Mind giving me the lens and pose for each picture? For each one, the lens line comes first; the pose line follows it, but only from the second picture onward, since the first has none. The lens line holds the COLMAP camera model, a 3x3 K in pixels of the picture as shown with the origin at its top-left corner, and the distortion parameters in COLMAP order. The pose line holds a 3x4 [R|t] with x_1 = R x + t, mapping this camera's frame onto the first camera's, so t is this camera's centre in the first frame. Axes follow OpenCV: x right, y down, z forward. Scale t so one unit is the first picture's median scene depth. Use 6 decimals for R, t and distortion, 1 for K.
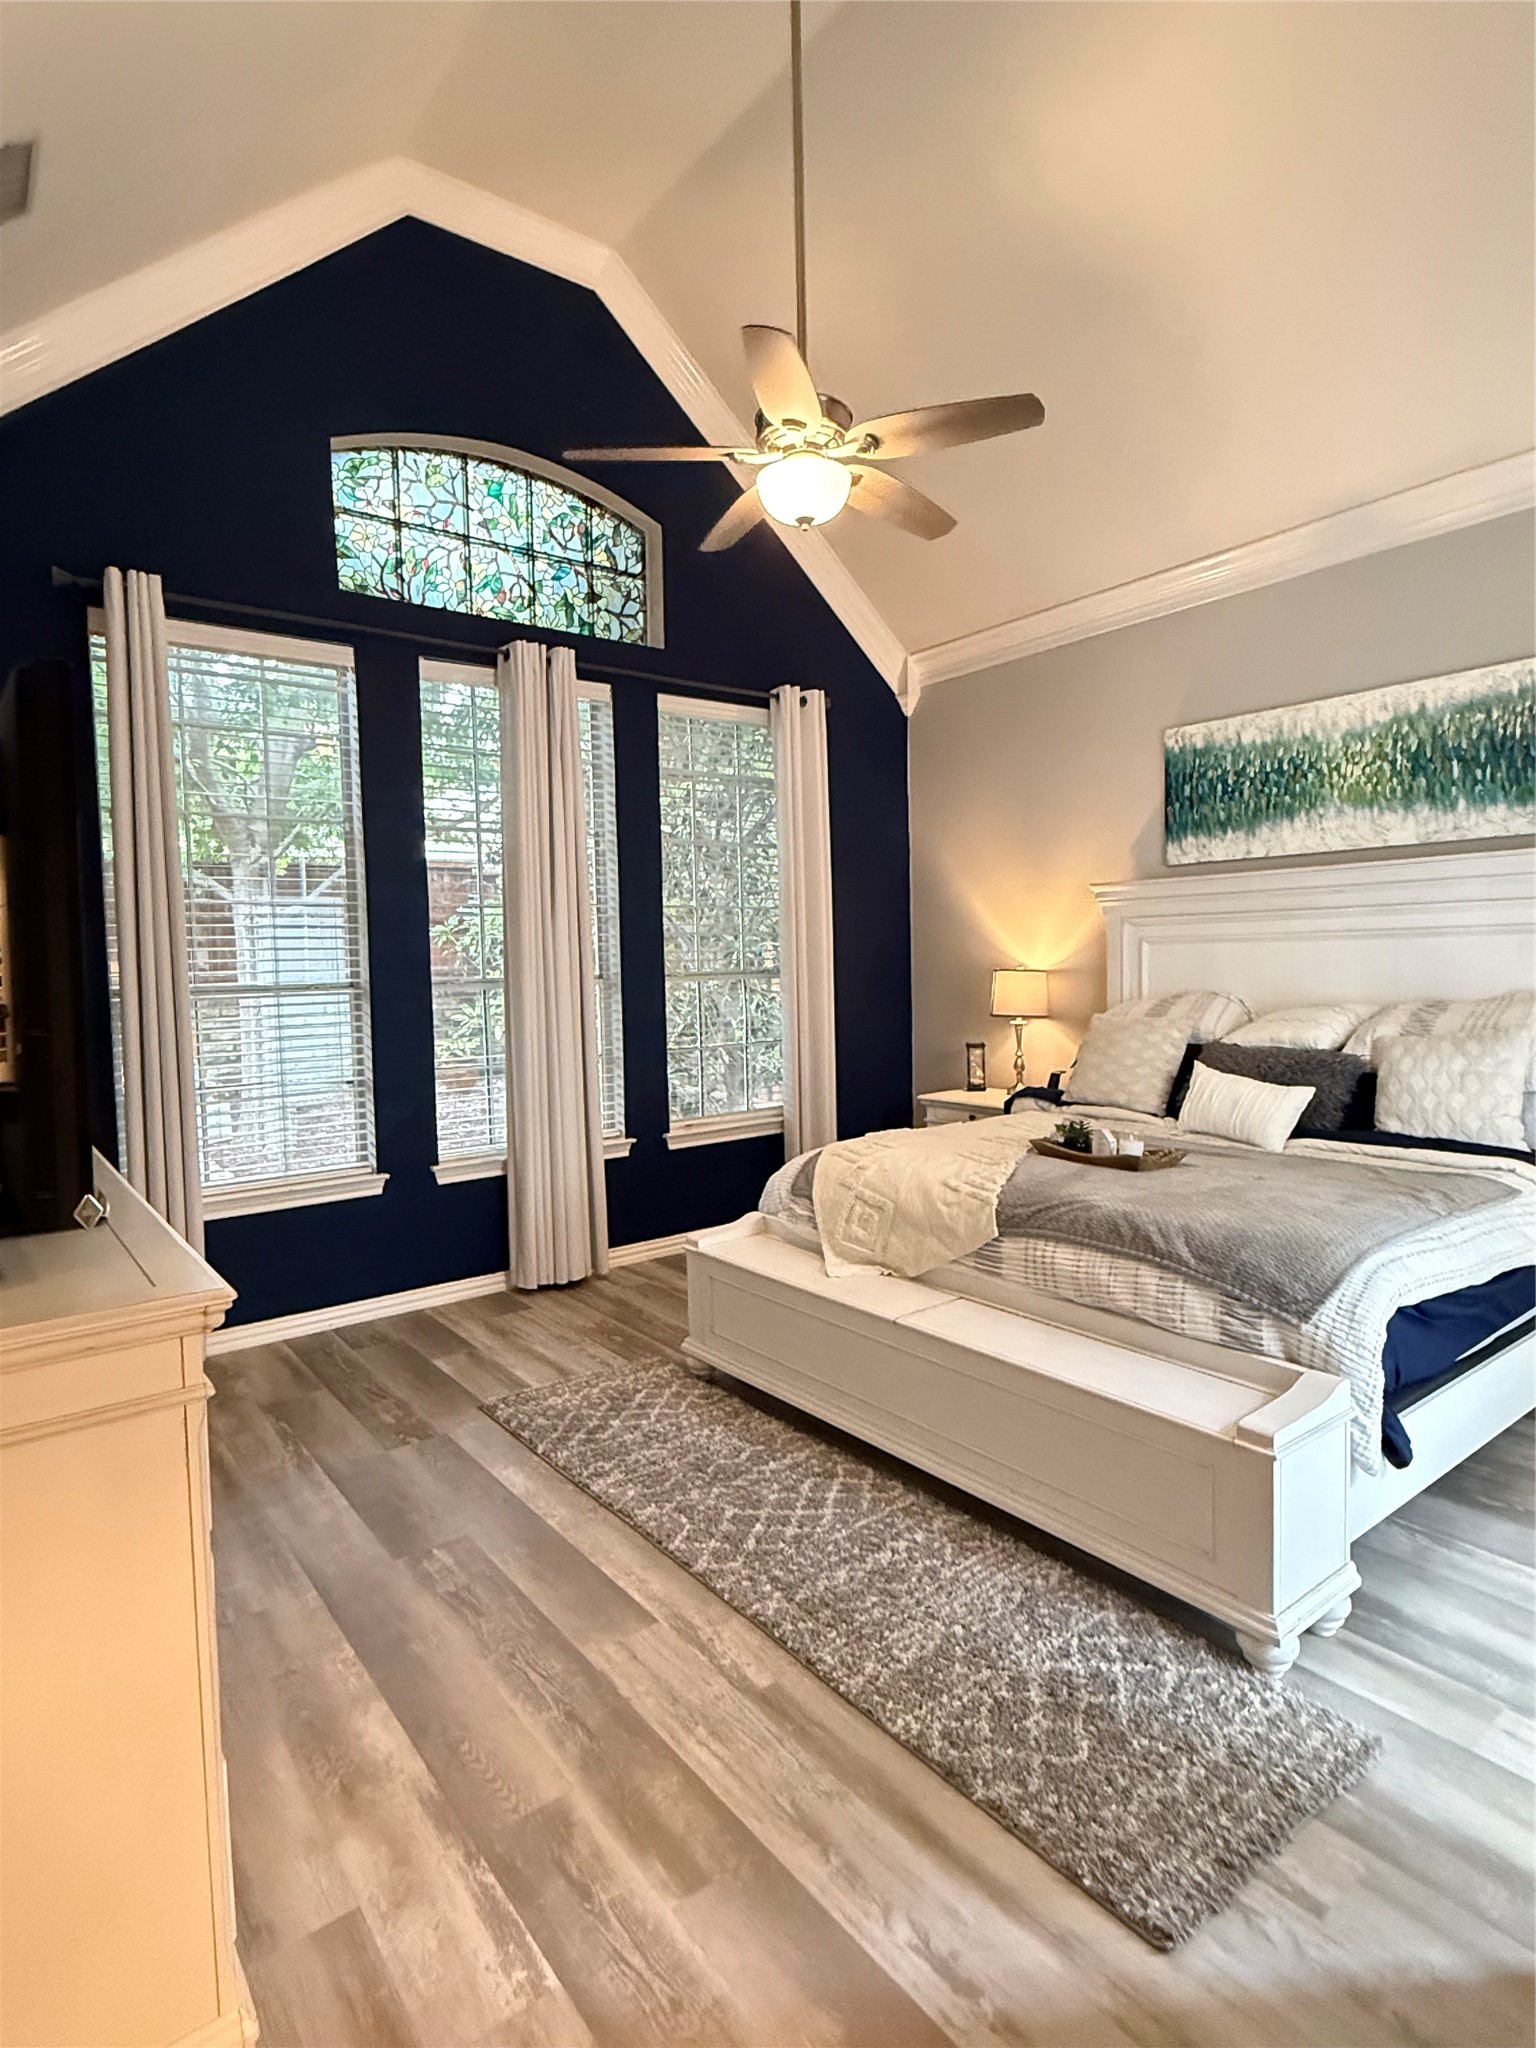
lens RADIAL K [[1079.0, 0, 766.6], [0, 1079.0, 1028.0], [0, 0, 1]] dist [0.003736, -0.001066]
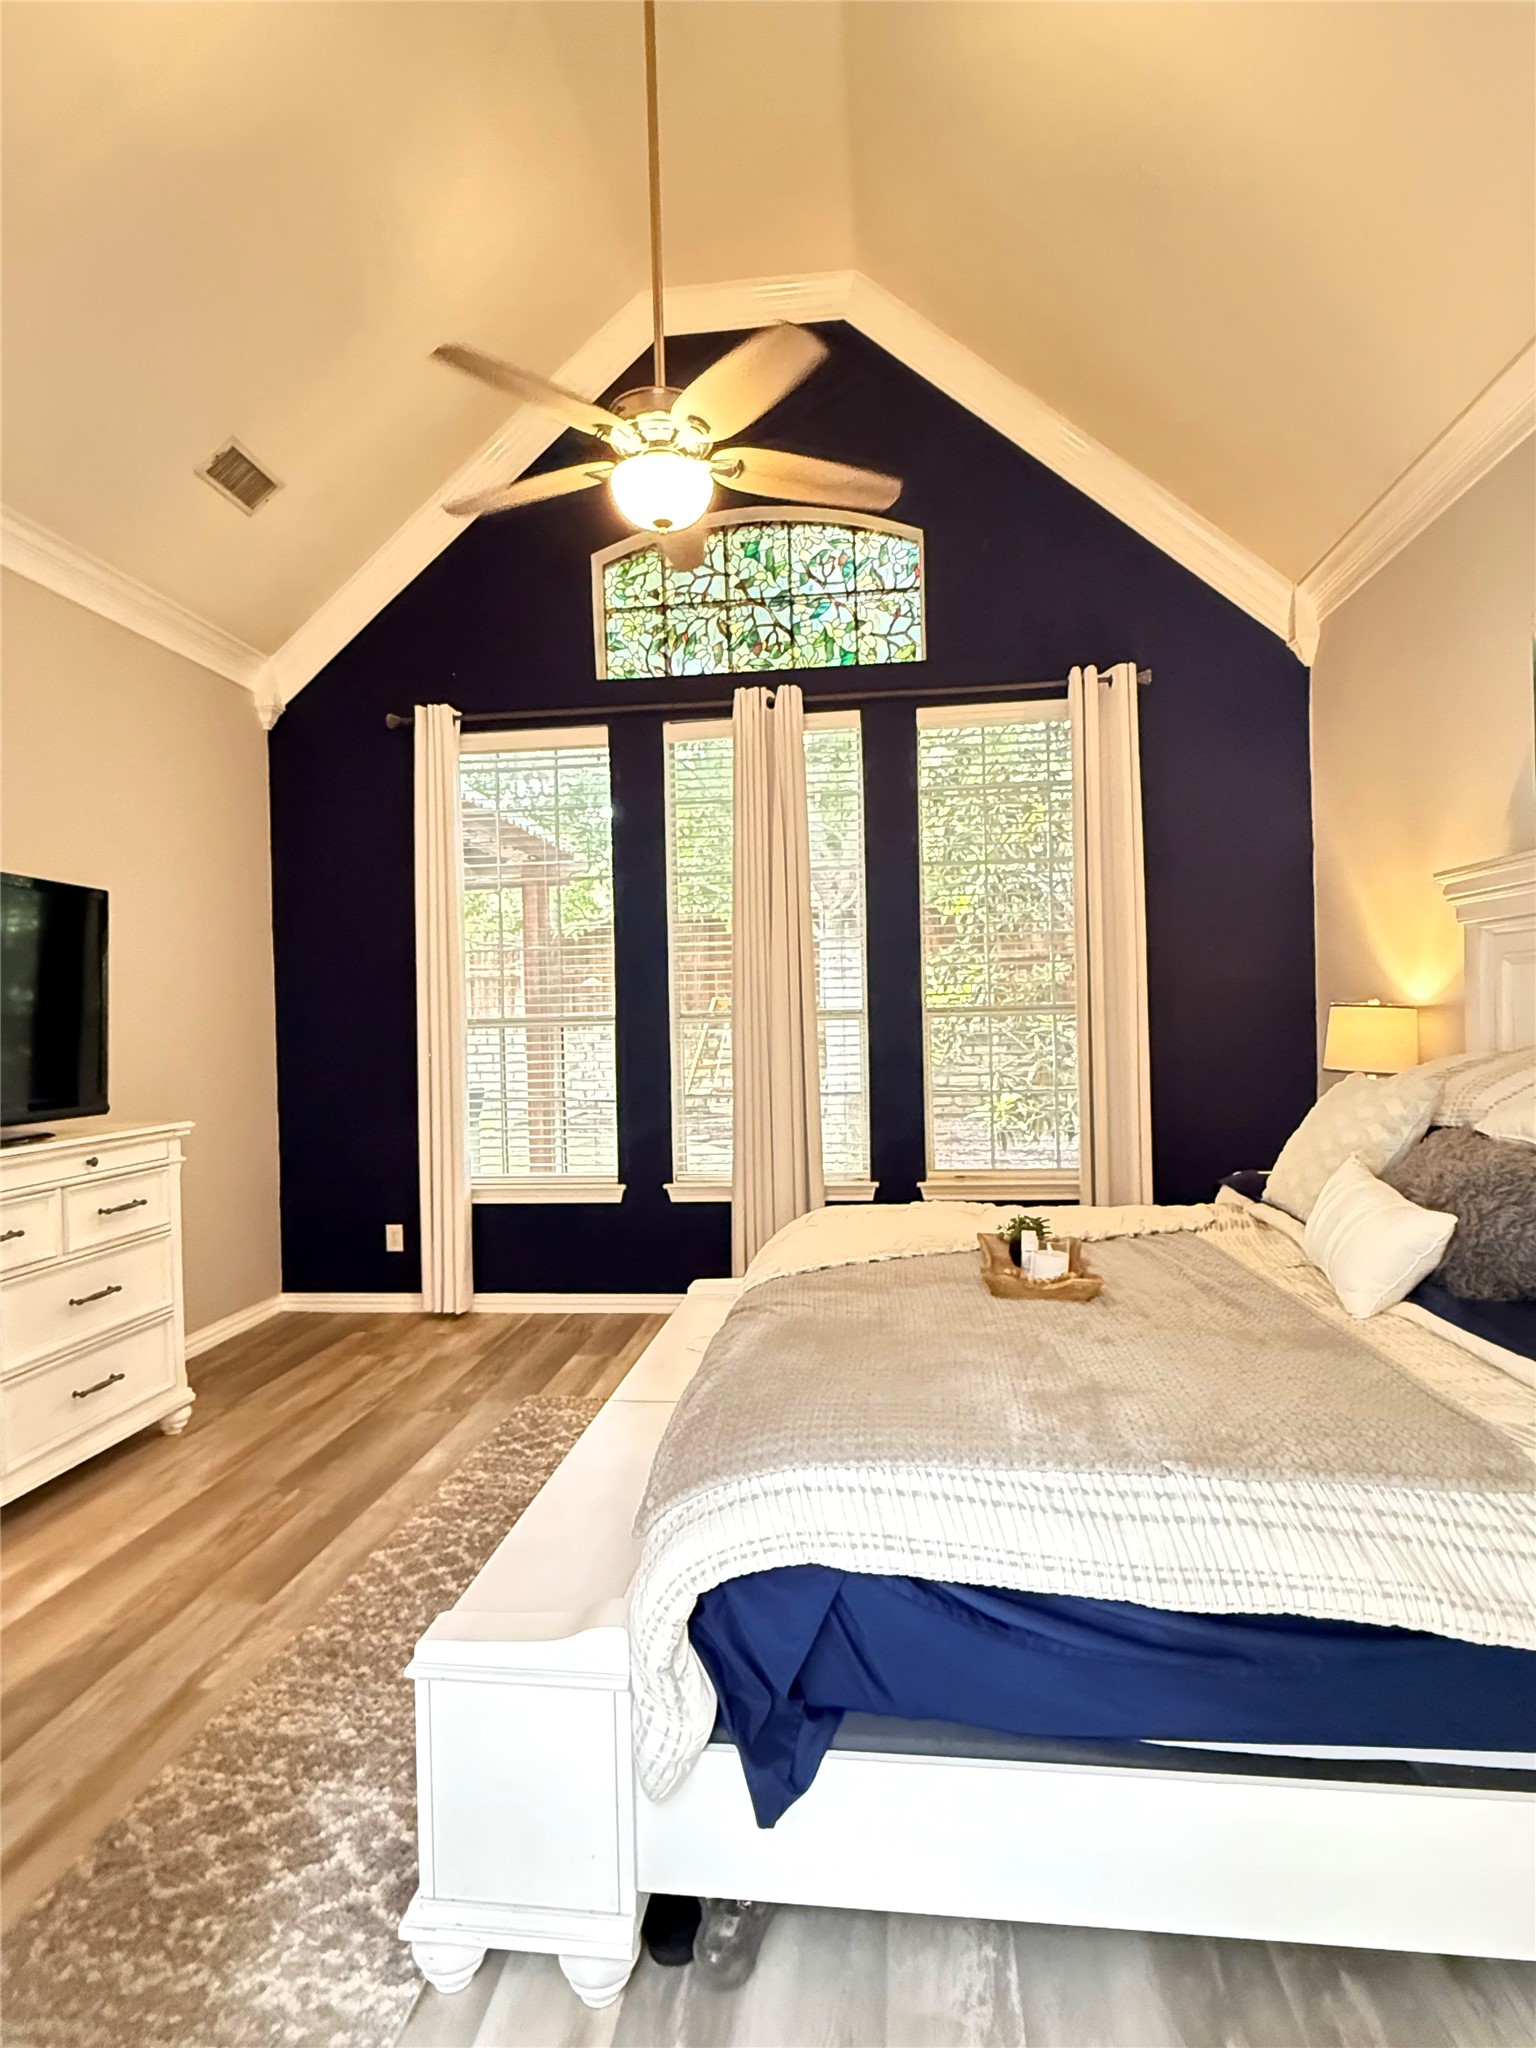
lens RADIAL K [[1079.0, 0, 764.4], [0, 1079.0, 1024.3], [0, 0, 1]] dist [0.003736, -0.001066]
pose [[0.716981, 0.013969, -0.696953, 0.501496], [-0.036900, 0.999158, -0.017935, -0.016613], [0.696116, 0.038577, 0.716893, 0.271317]]
